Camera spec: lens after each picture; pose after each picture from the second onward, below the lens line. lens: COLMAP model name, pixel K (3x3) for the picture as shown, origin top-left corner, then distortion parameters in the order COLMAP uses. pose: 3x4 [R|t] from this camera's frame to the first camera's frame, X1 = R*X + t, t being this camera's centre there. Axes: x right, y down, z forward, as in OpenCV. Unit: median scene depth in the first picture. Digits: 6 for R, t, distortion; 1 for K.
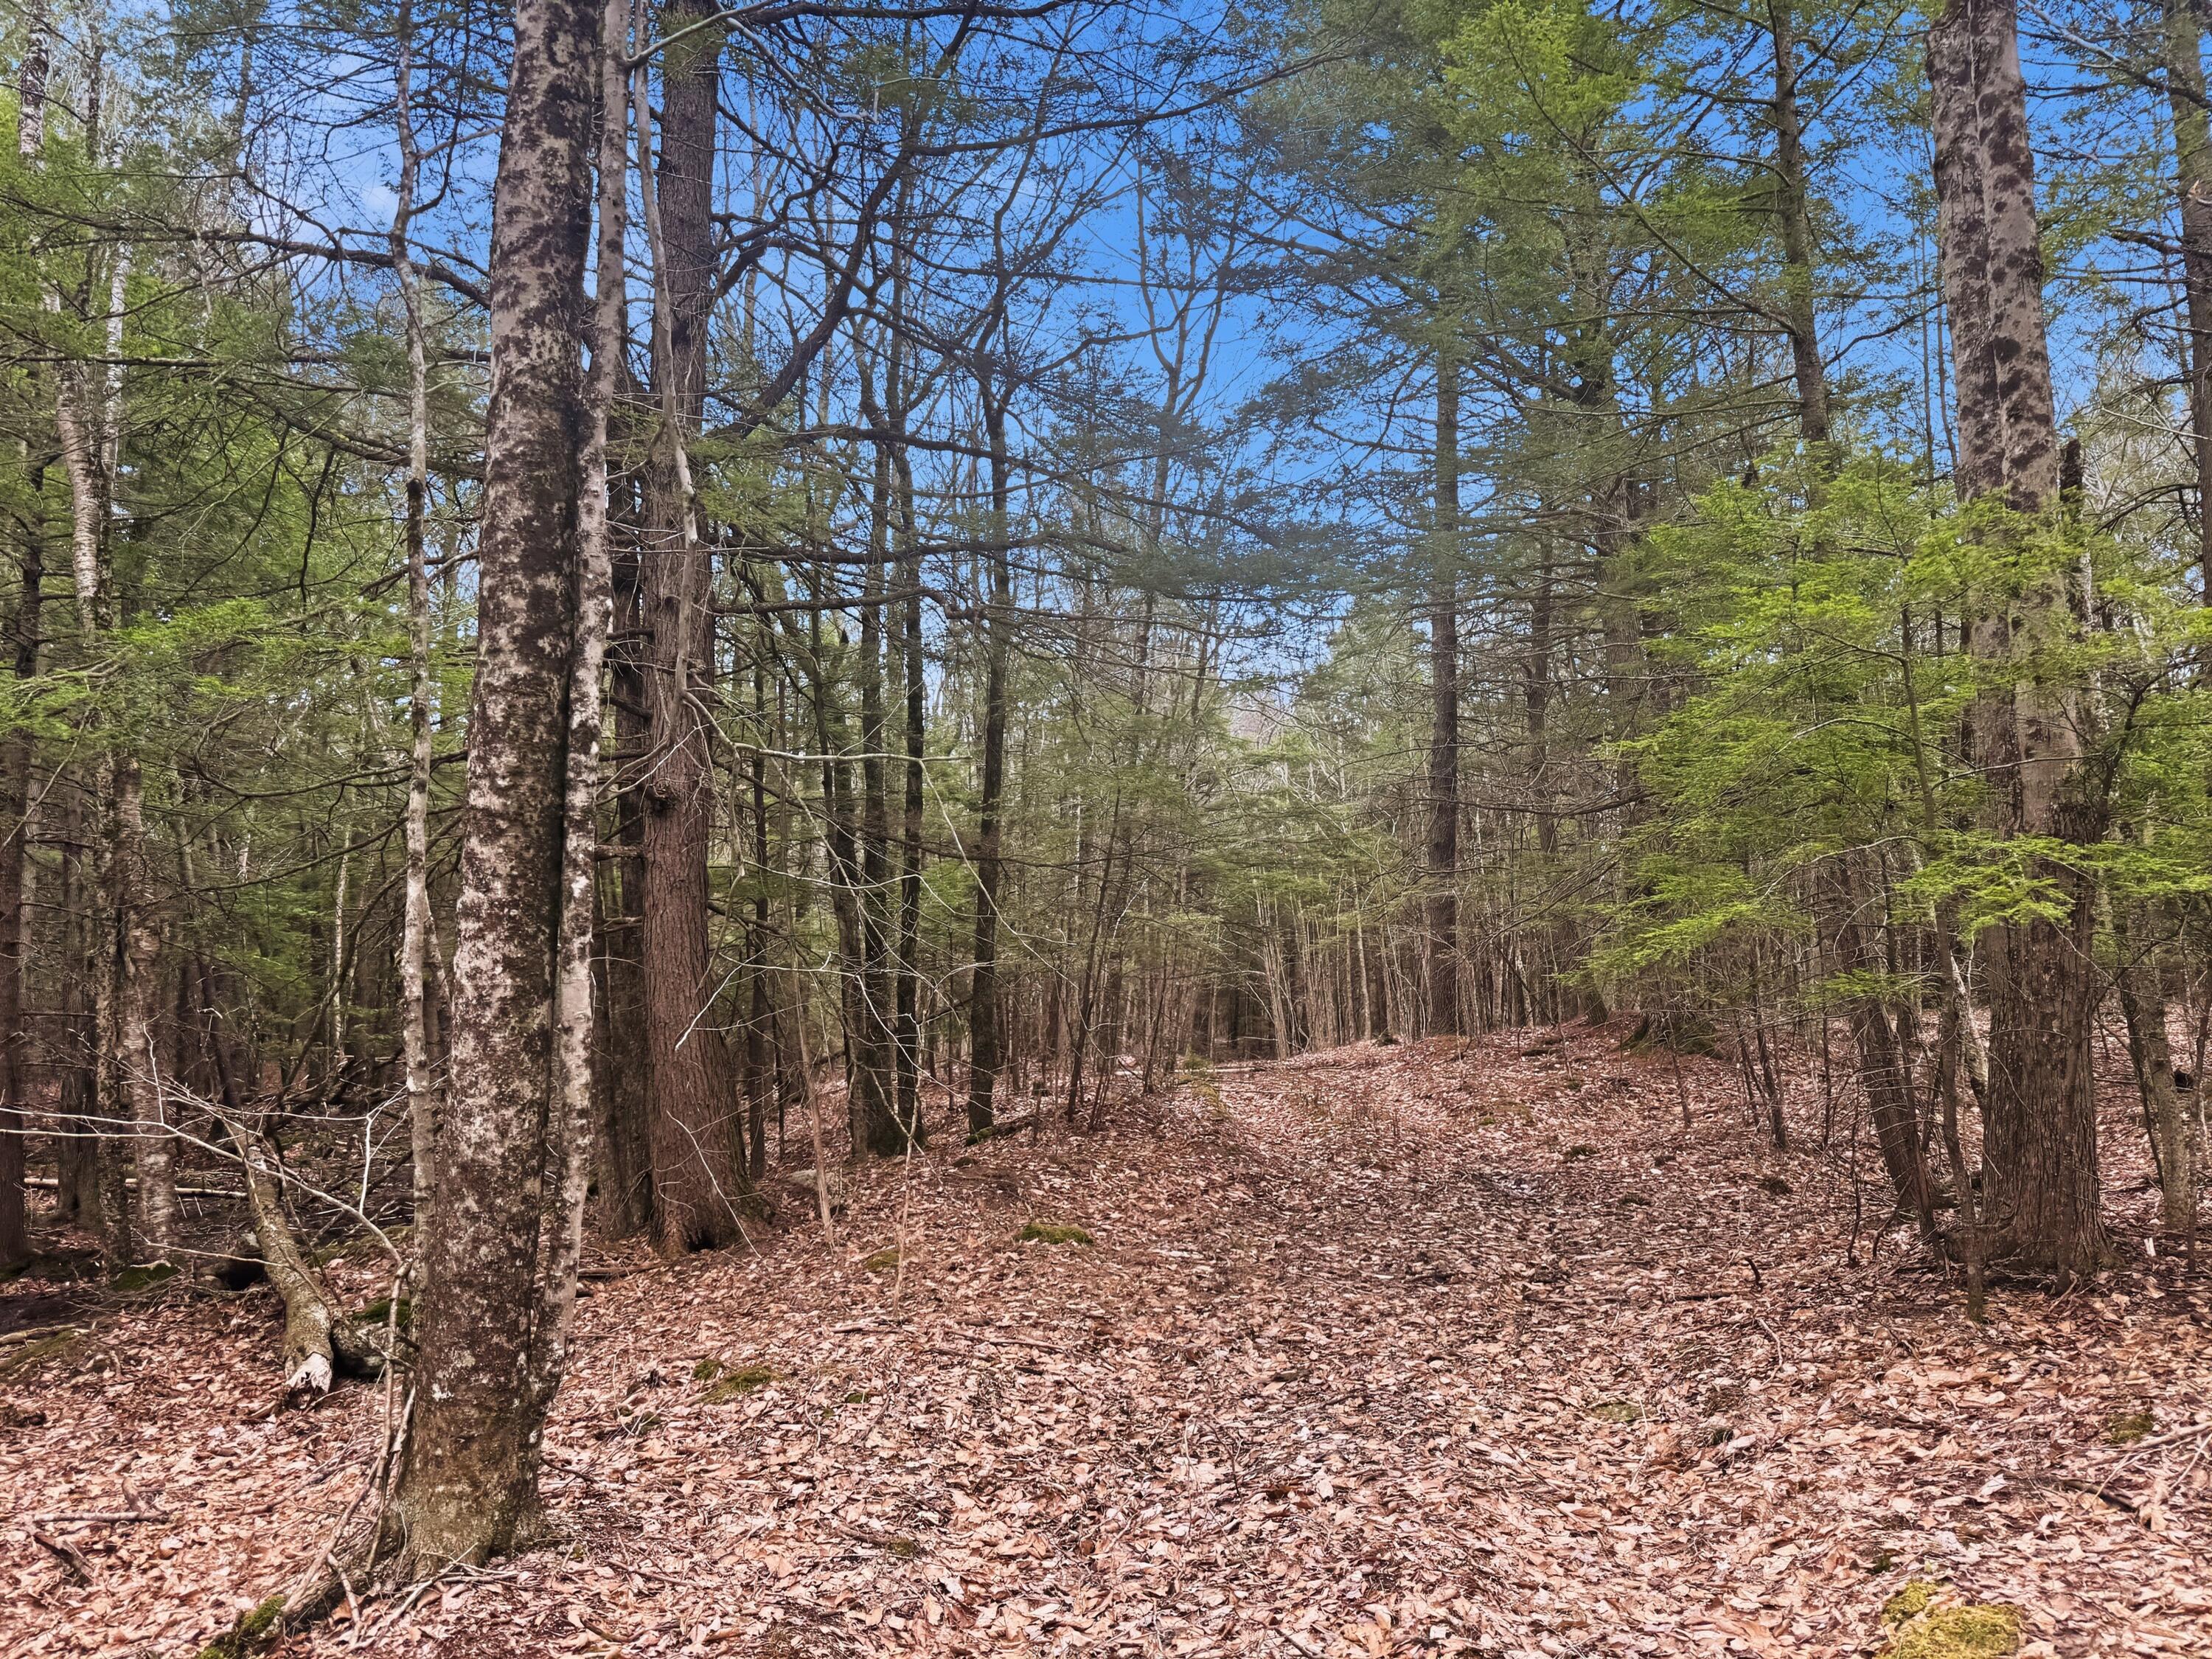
lens RADIAL K [[1594.2, 0, 1108.1], [0, 1594.2, 795.9], [0, 0, 1]] dist [-0.003124, -0.006365]
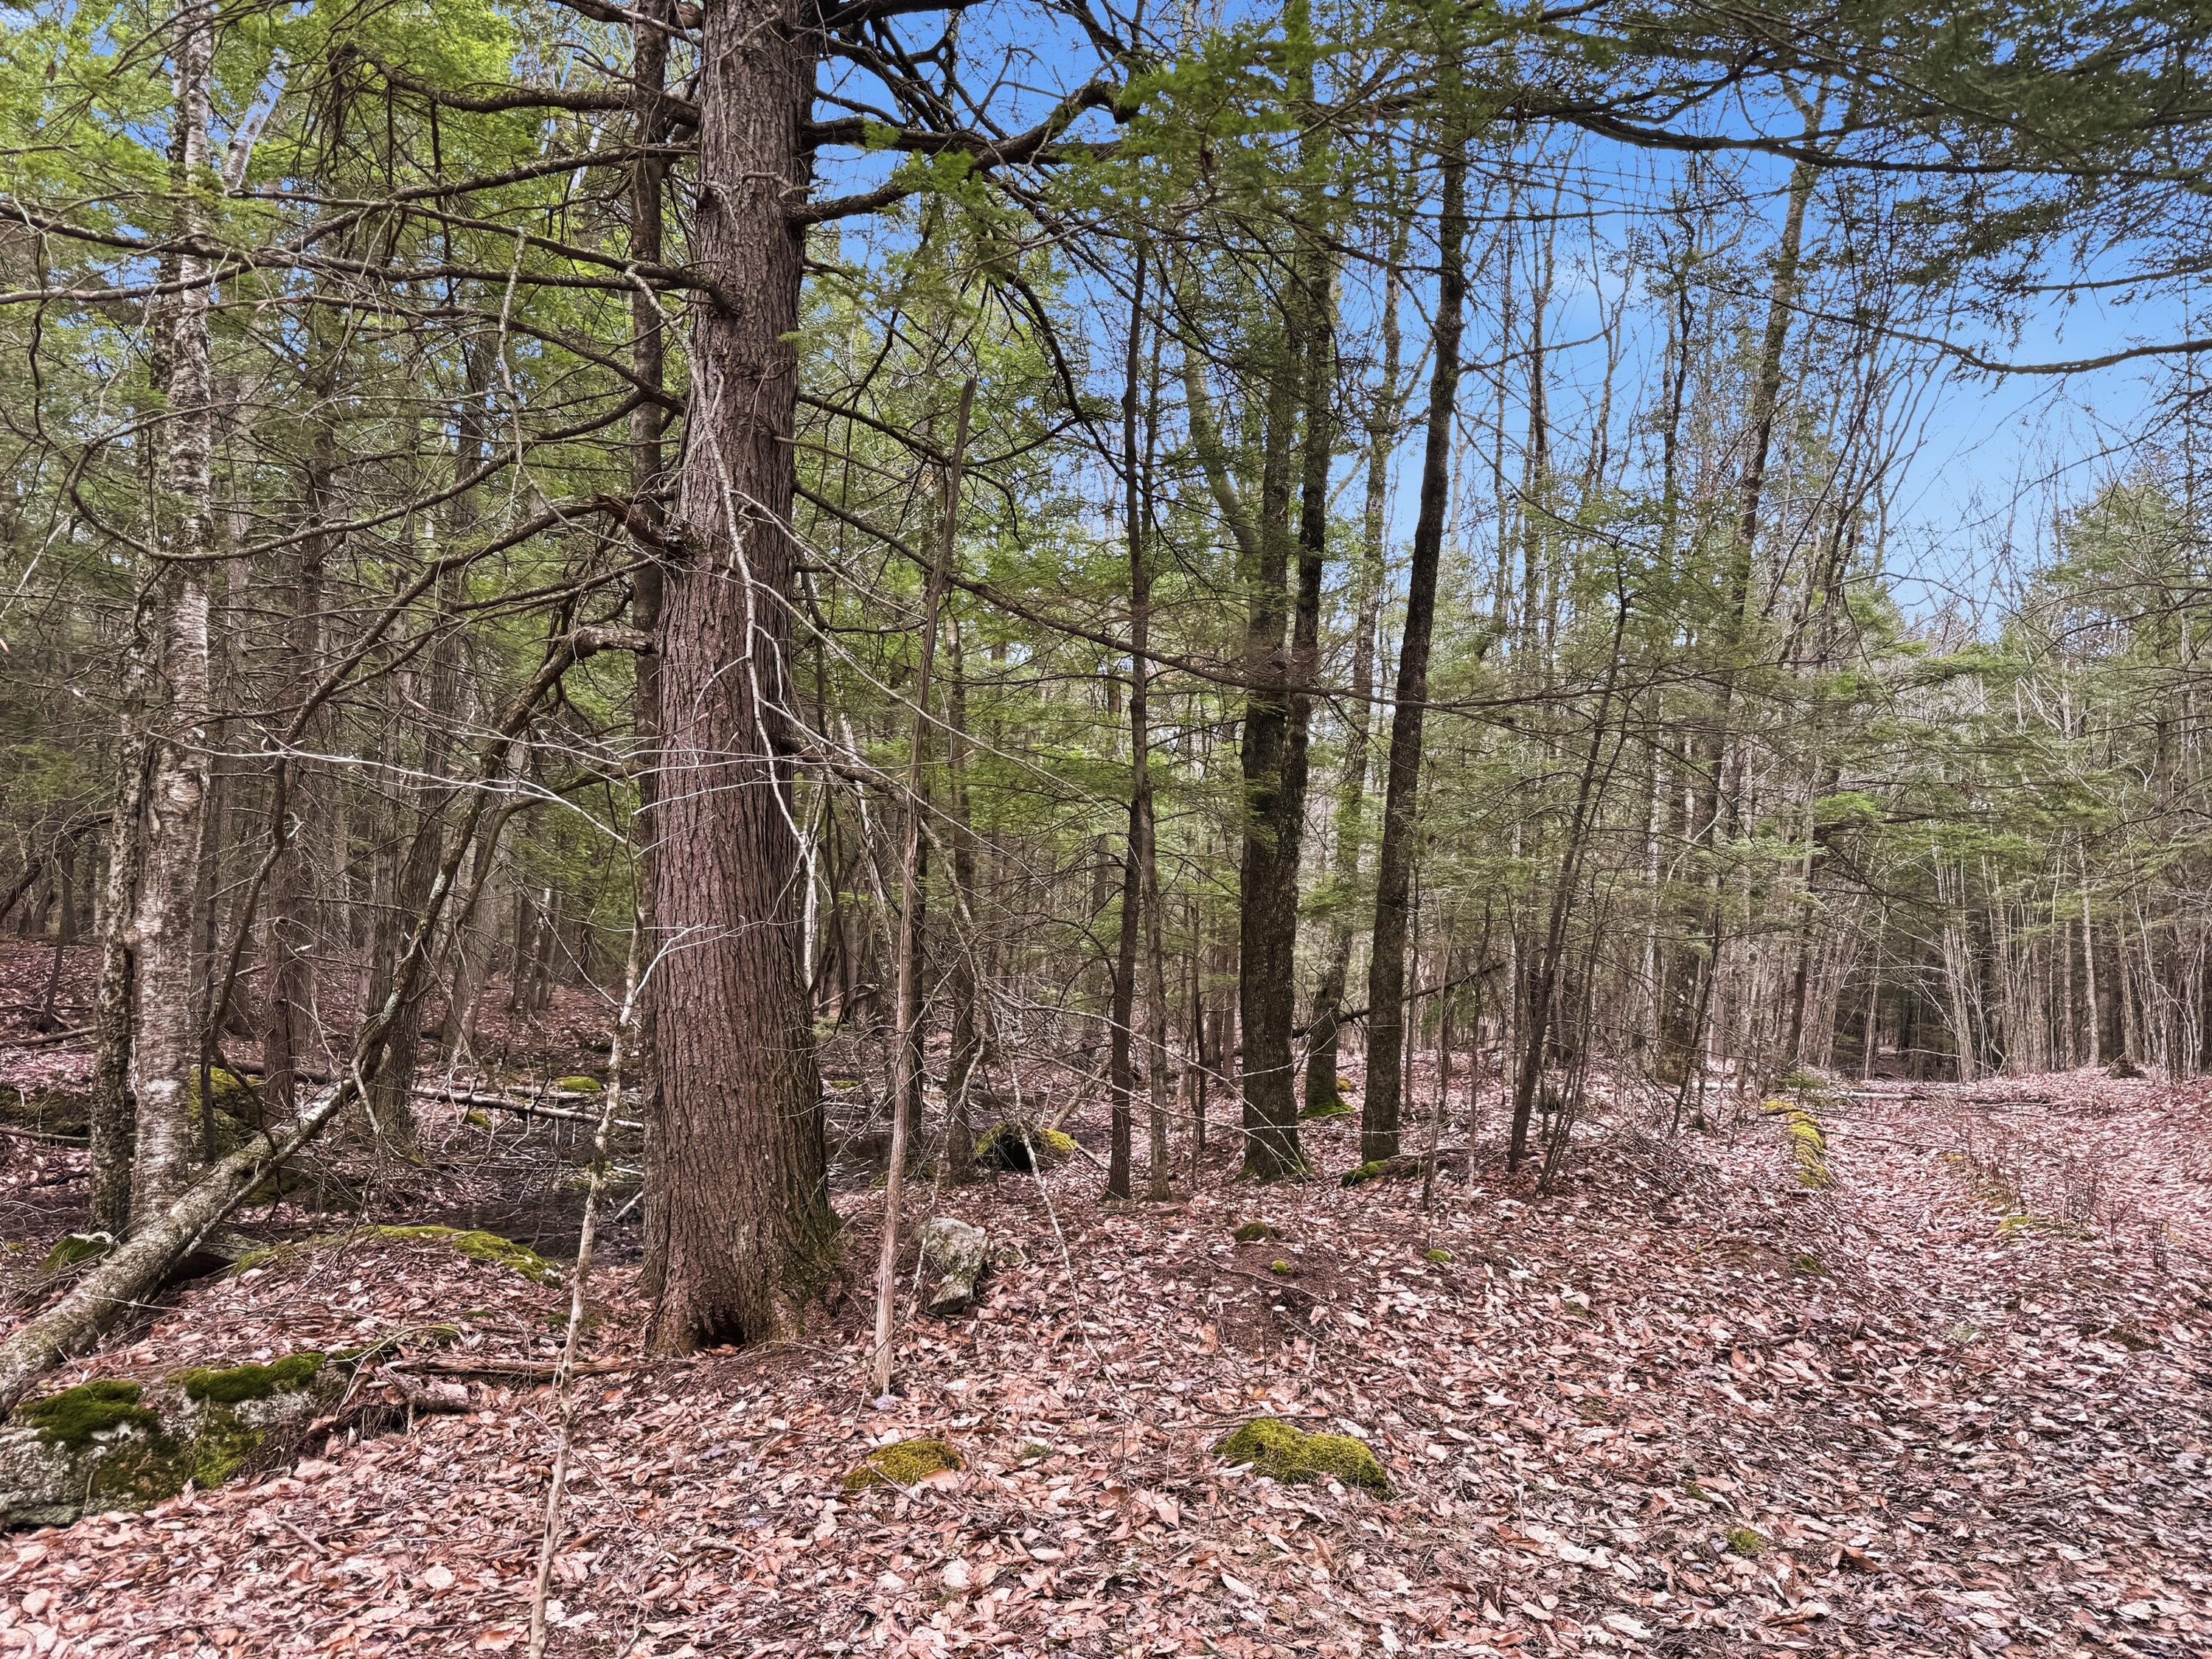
lens RADIAL K [[1594.2, 0, 1108.1], [0, 1594.2, 795.9], [0, 0, 1]] dist [-0.003124, -0.006365]
pose [[0.922045, 0.030204, -0.385903, 0.064348], [-0.022793, 0.999458, 0.023765, 0.058370], [0.386412, -0.013117, 0.922233, 0.422915]]
